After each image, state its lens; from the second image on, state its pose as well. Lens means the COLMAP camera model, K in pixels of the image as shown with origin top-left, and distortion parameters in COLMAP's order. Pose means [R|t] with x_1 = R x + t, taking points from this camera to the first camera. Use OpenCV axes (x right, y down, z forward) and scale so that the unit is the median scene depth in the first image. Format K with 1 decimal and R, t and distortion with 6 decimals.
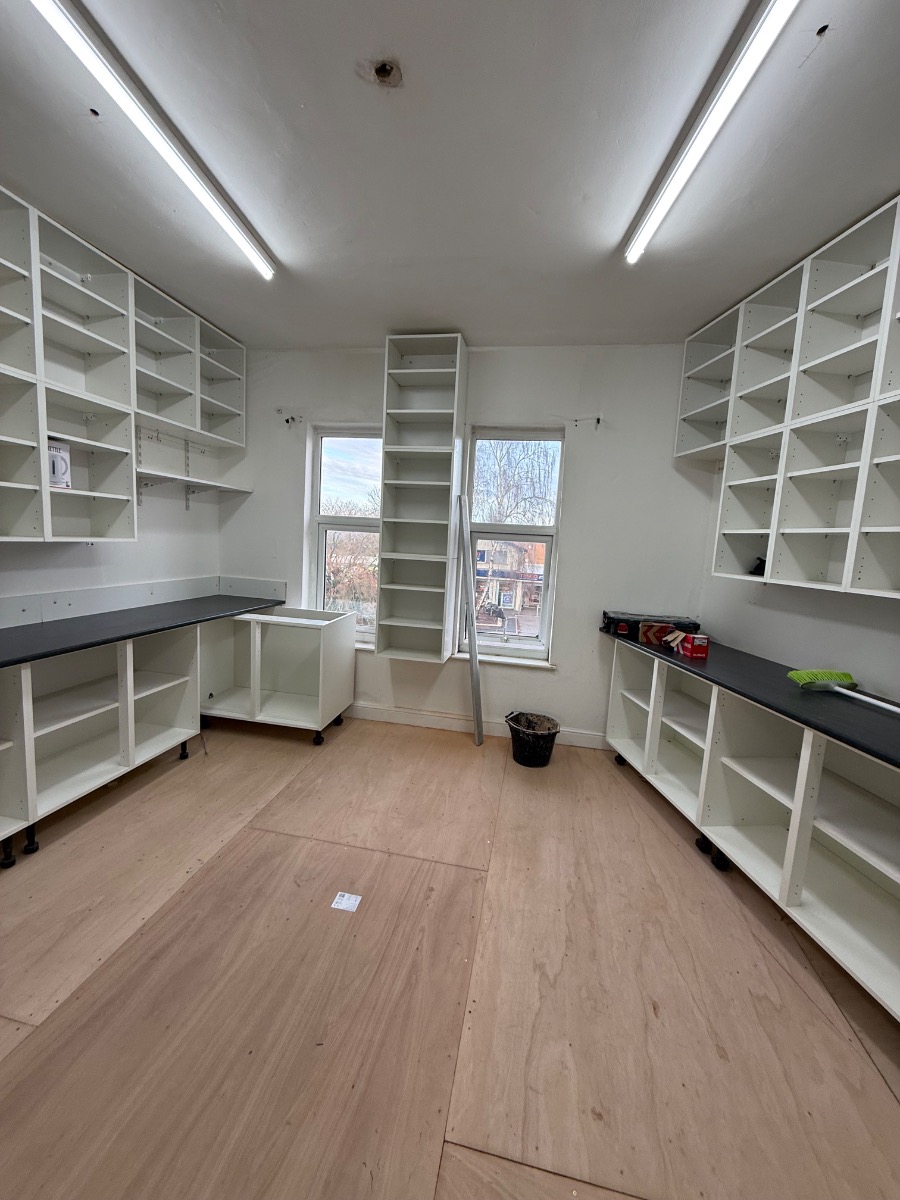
lens RADIAL K [[483.5, 0, 447.1], [0, 483.5, 598.3], [0, 0, 1]] dist [-0.002356, -0.000045]
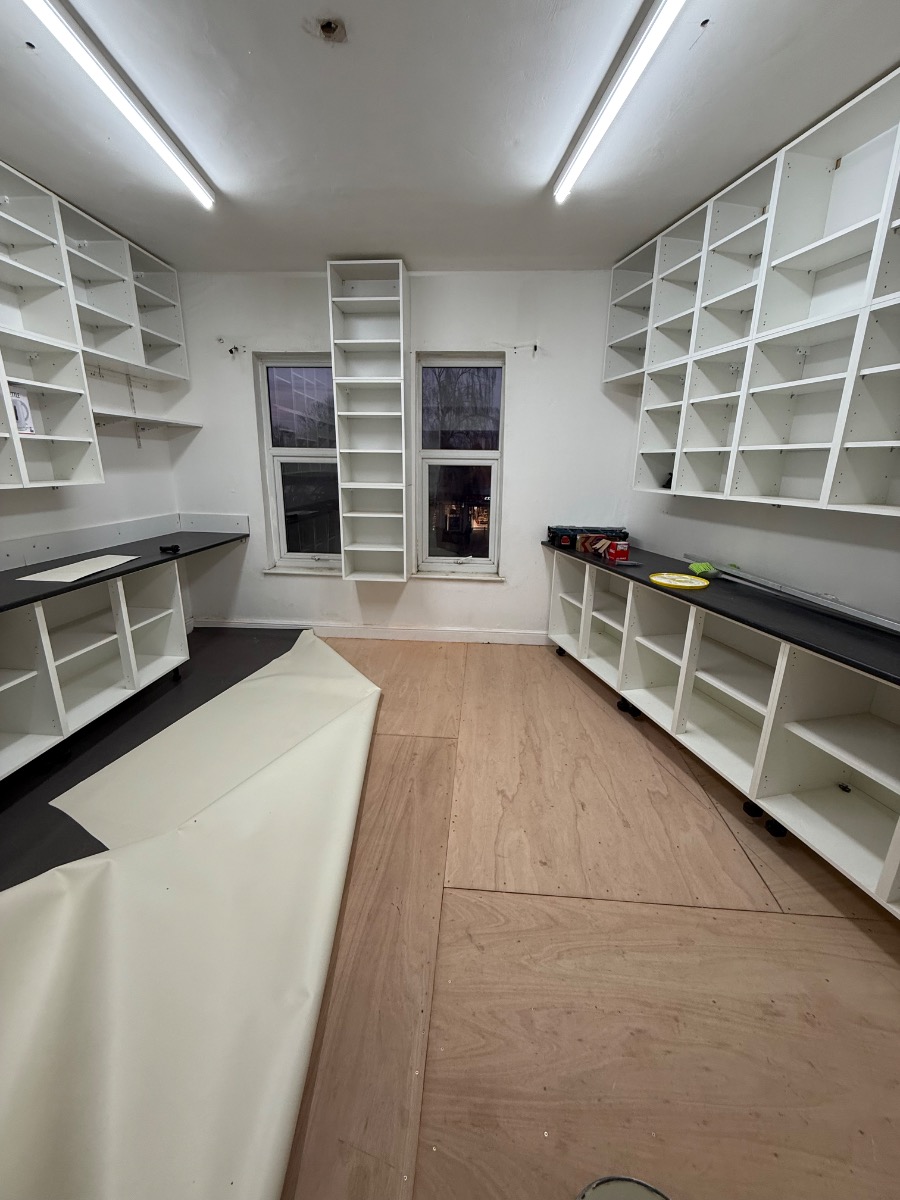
lens RADIAL K [[483.5, 0, 450.3], [0, 483.5, 599.4], [0, 0, 1]] dist [-0.002356, -0.000045]
pose [[0.991776, -0.071198, 0.106358, -0.040430], [0.053761, 0.985870, 0.158649, 0.005027], [-0.116150, -0.151626, 0.981590, -0.167023]]
